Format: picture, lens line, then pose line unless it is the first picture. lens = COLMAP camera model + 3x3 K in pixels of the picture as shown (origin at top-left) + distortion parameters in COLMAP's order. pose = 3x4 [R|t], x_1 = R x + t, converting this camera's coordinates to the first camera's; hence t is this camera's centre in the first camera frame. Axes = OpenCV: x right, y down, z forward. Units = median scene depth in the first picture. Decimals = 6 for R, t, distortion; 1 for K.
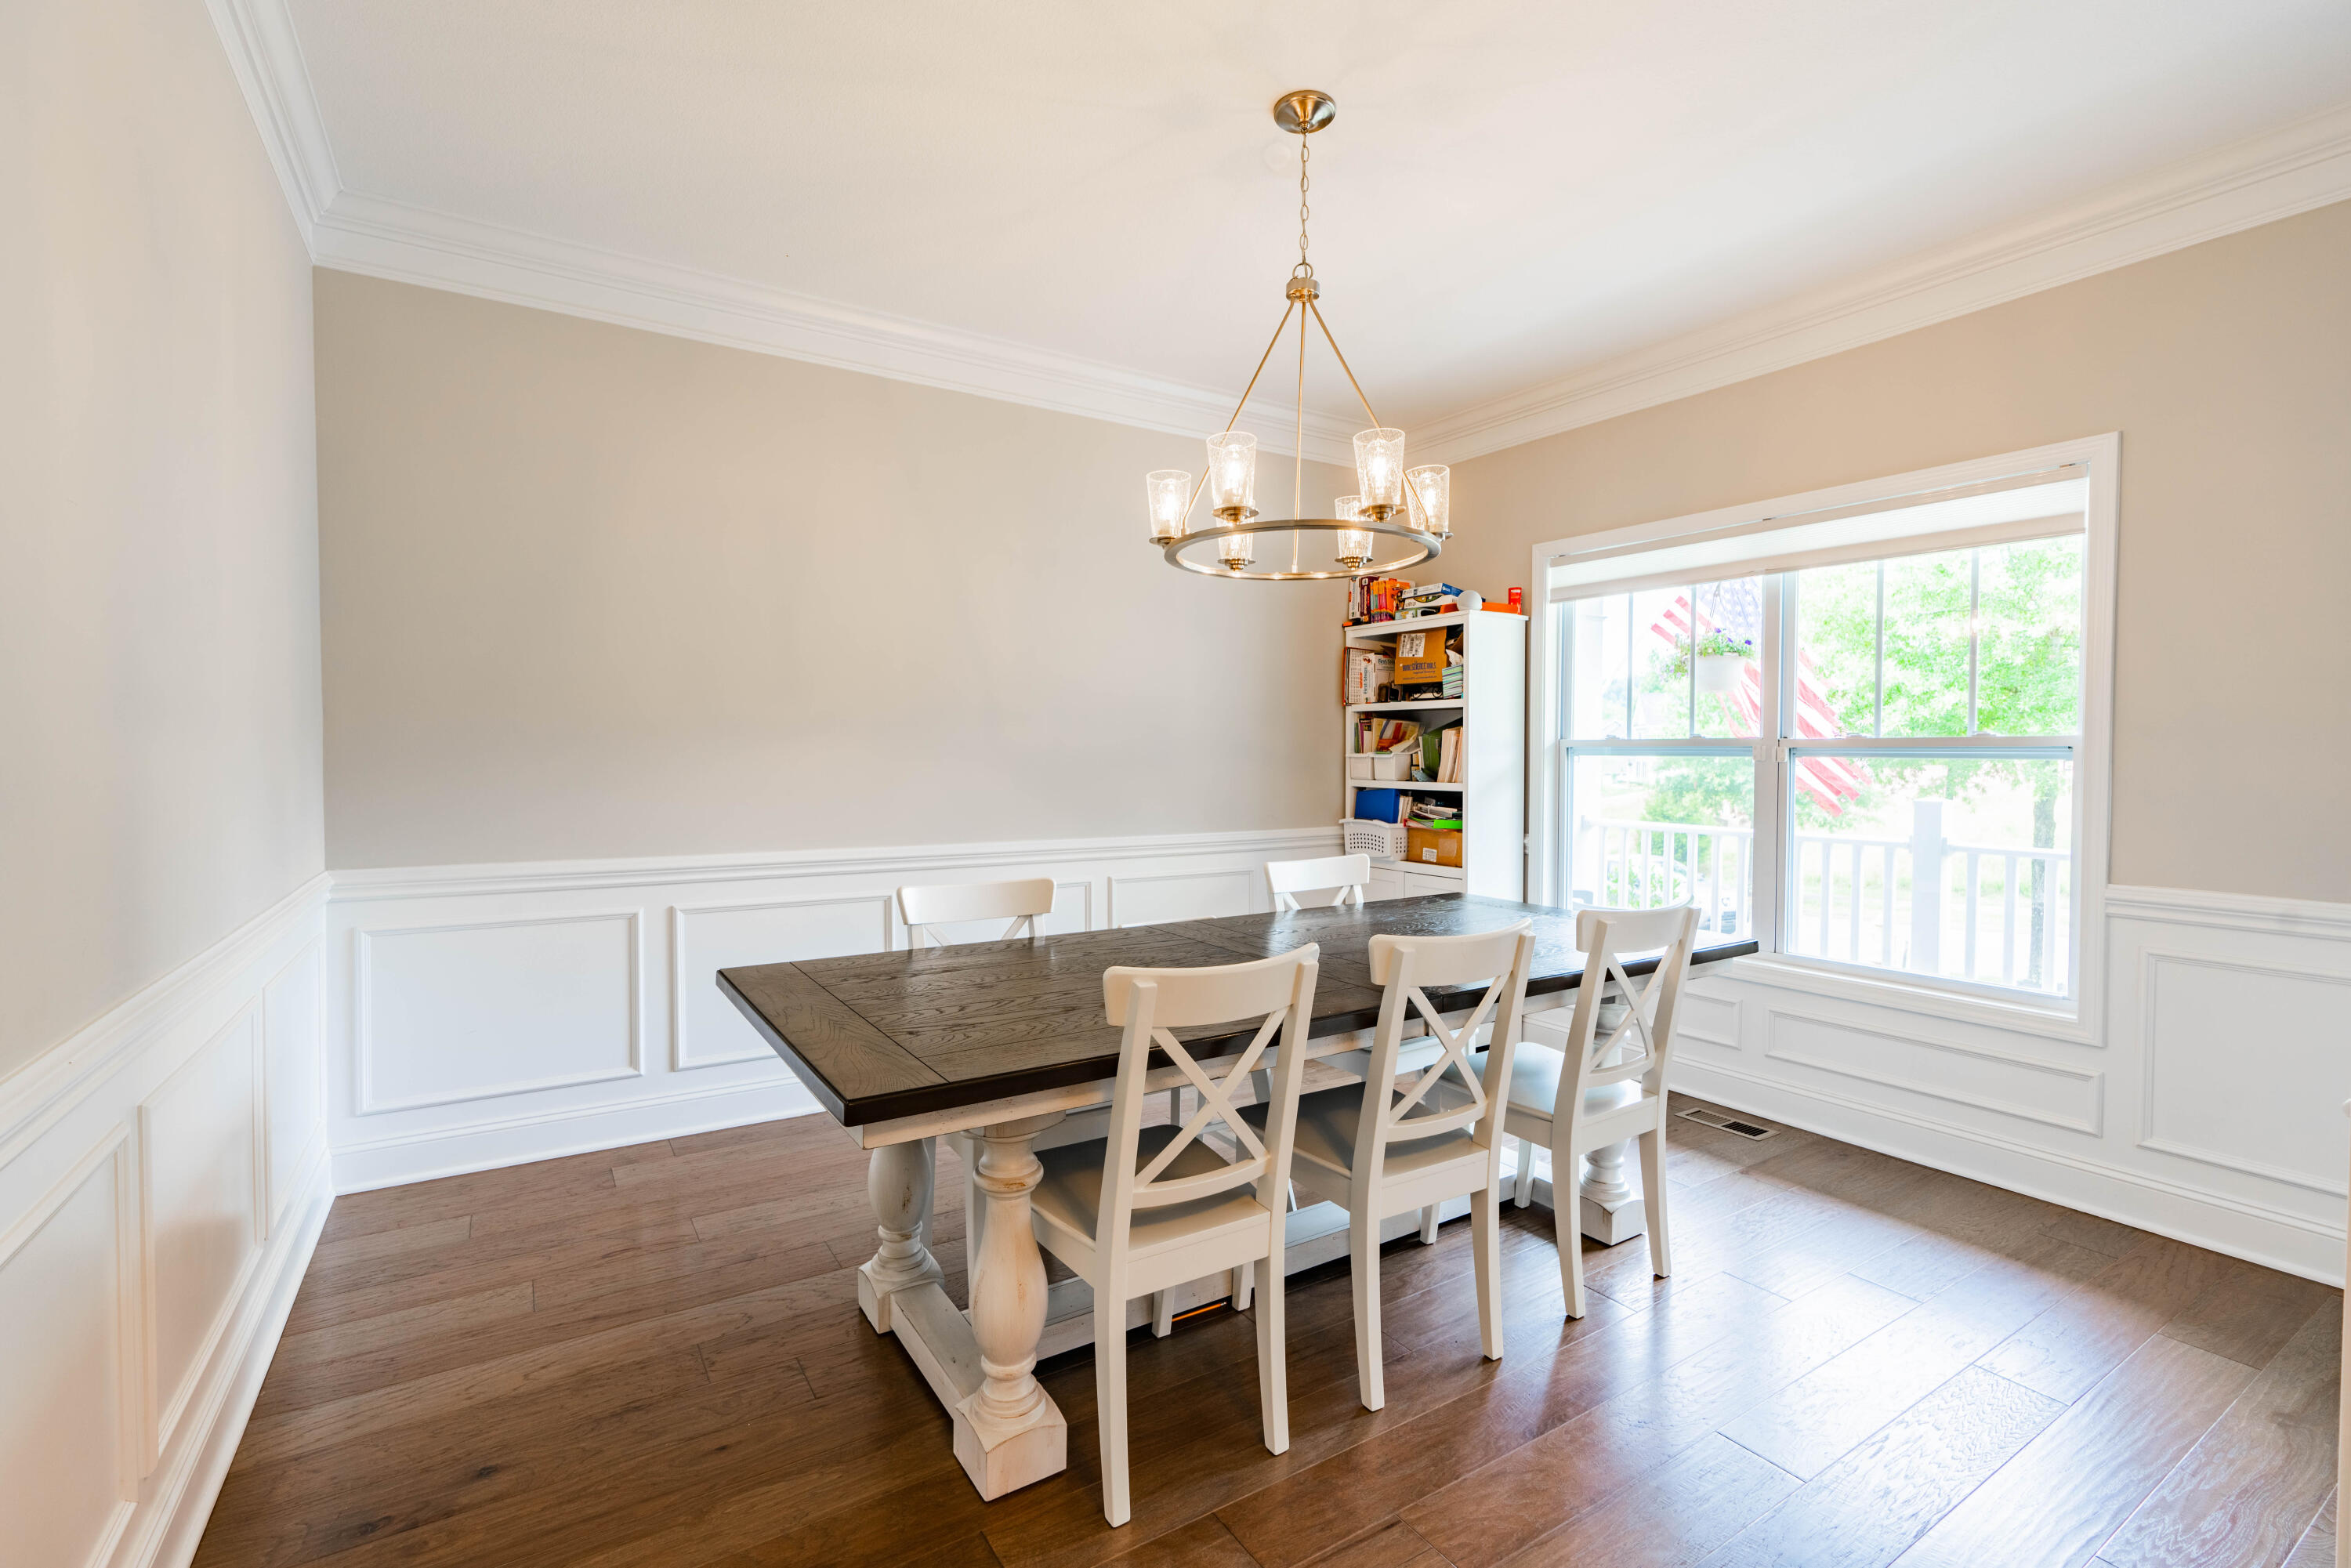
lens RADIAL K [[1045.9, 0, 1175.4], [0, 1045.9, 775.0], [0, 0, 1]] dist [-0.008970, 0.000533]
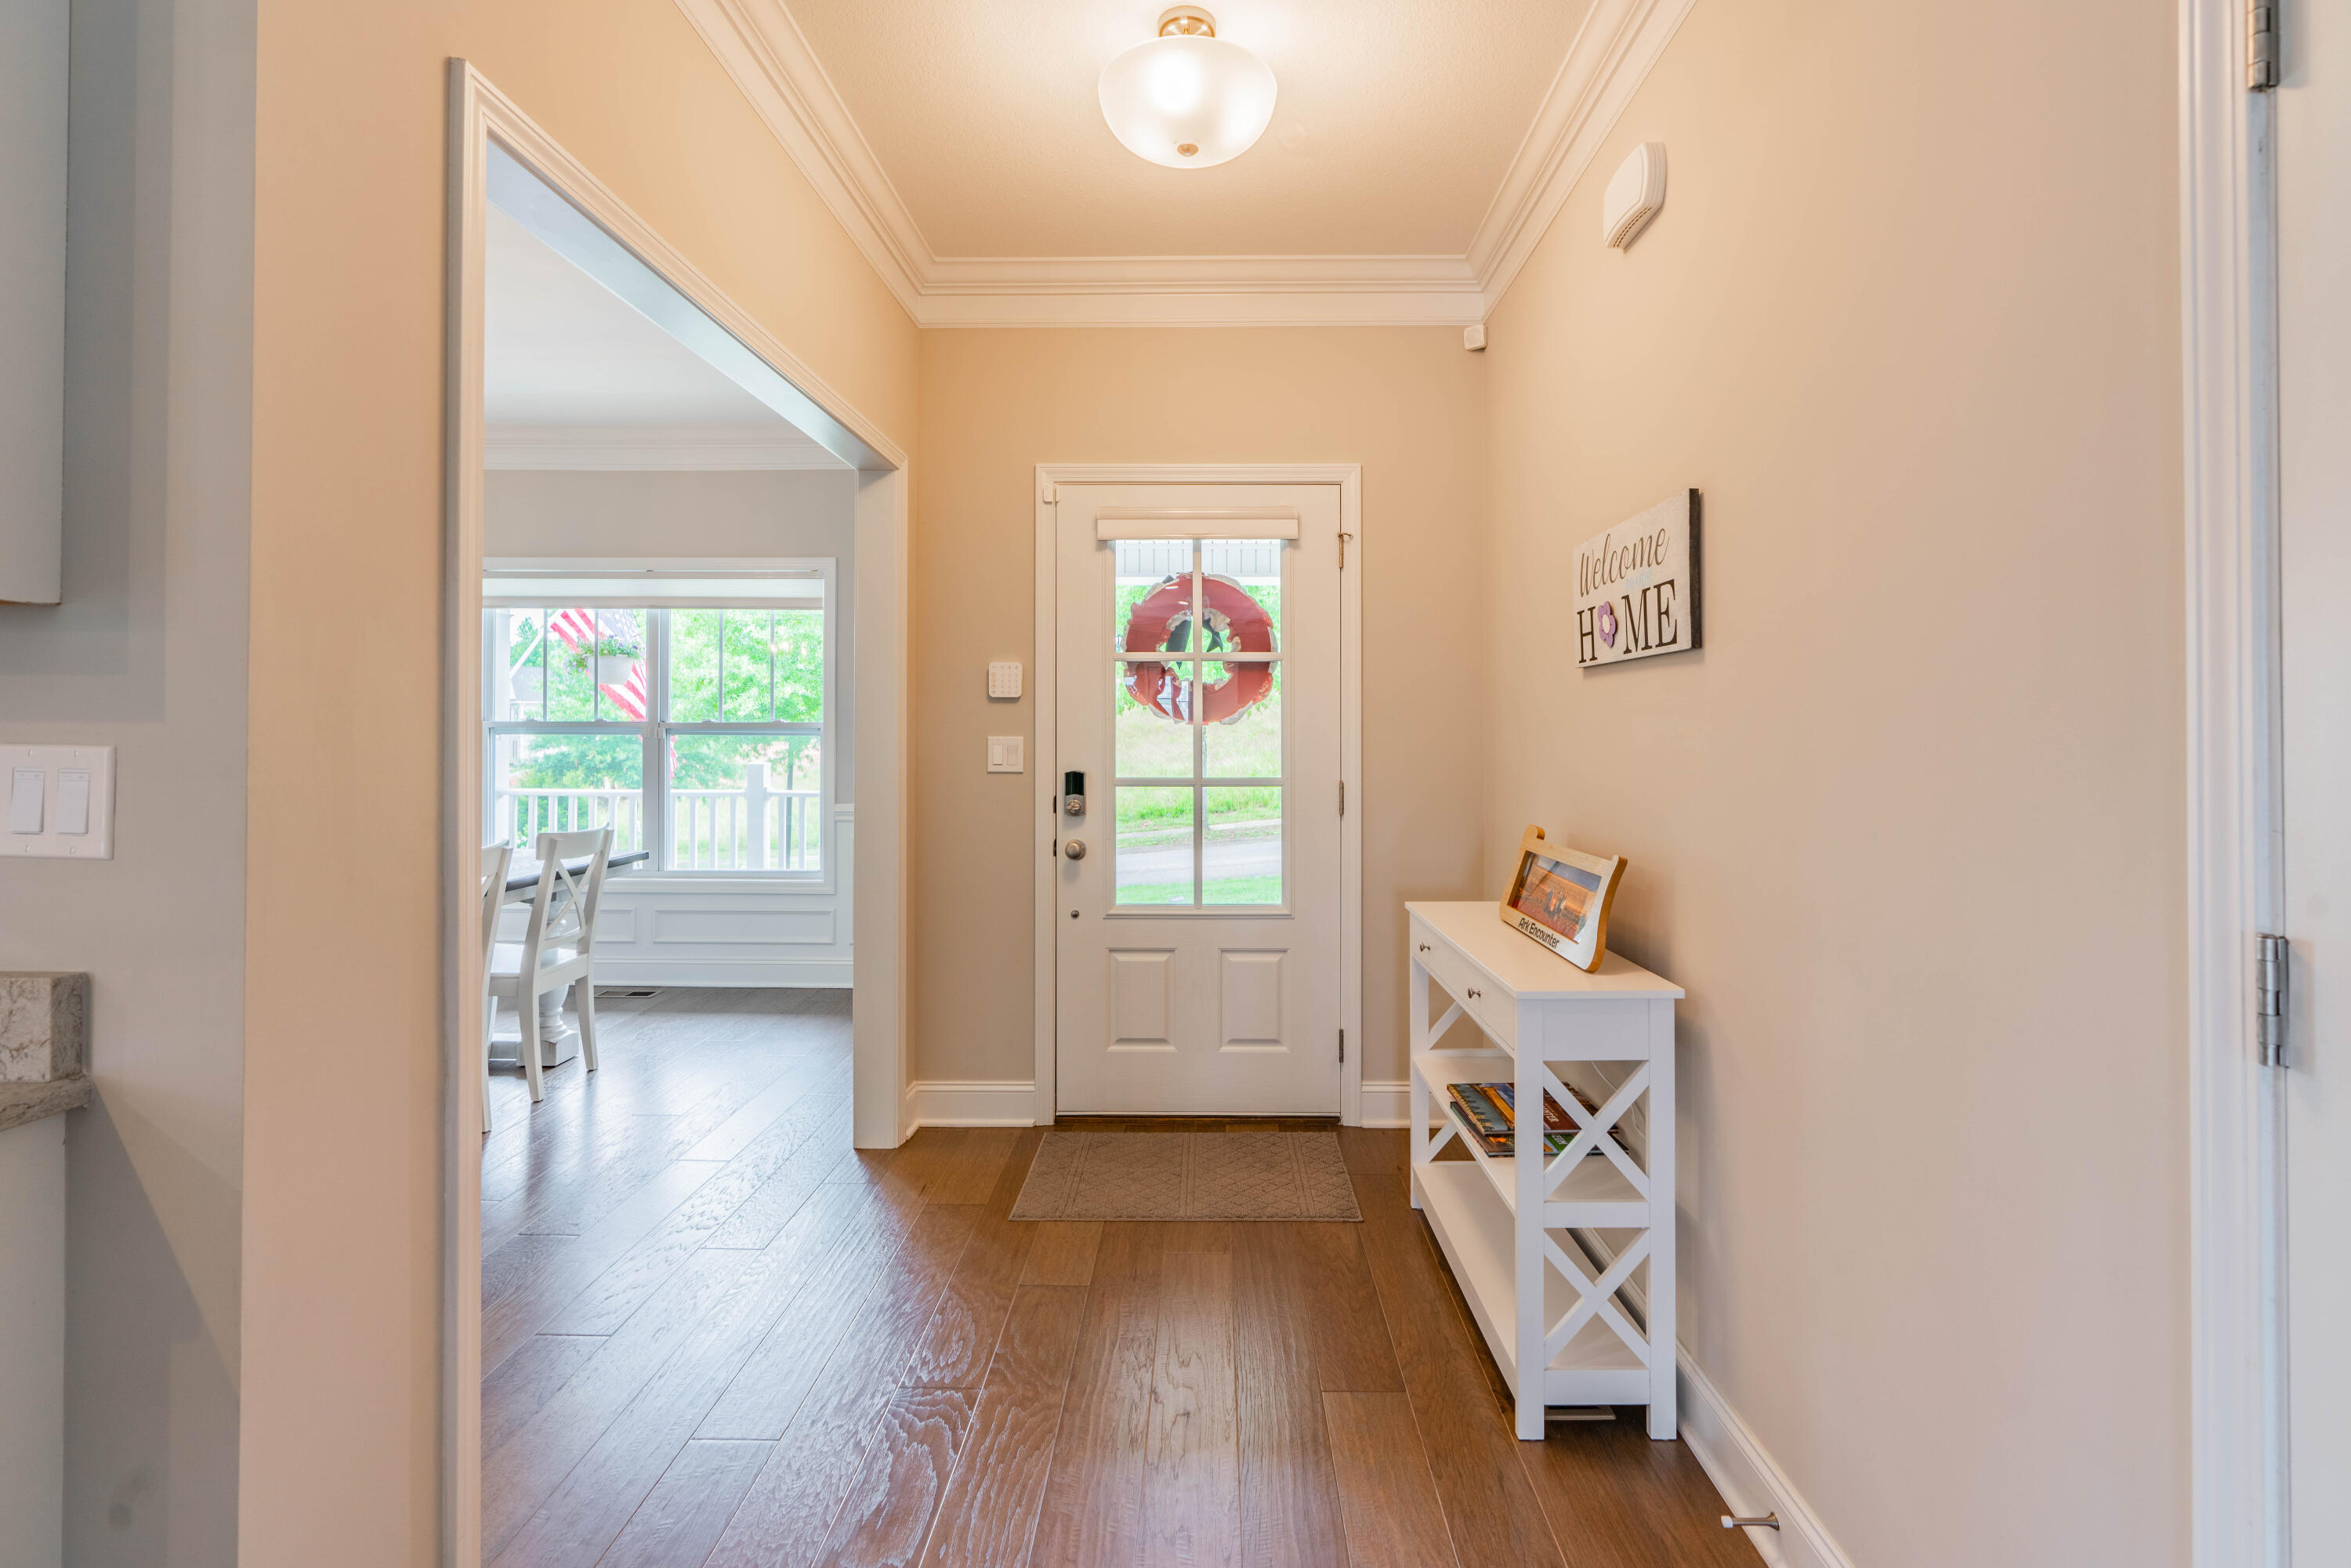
lens RADIAL K [[1072.9, 0, 1183.9], [0, 1072.9, 740.9], [0, 0, 1]] dist [0.001126, 0.000170]
pose [[0.556408, -0.006128, 0.830886, -0.241853], [0.015506, 0.999875, -0.003010, 0.006175], [-0.830764, 0.014559, 0.556434, -0.413283]]
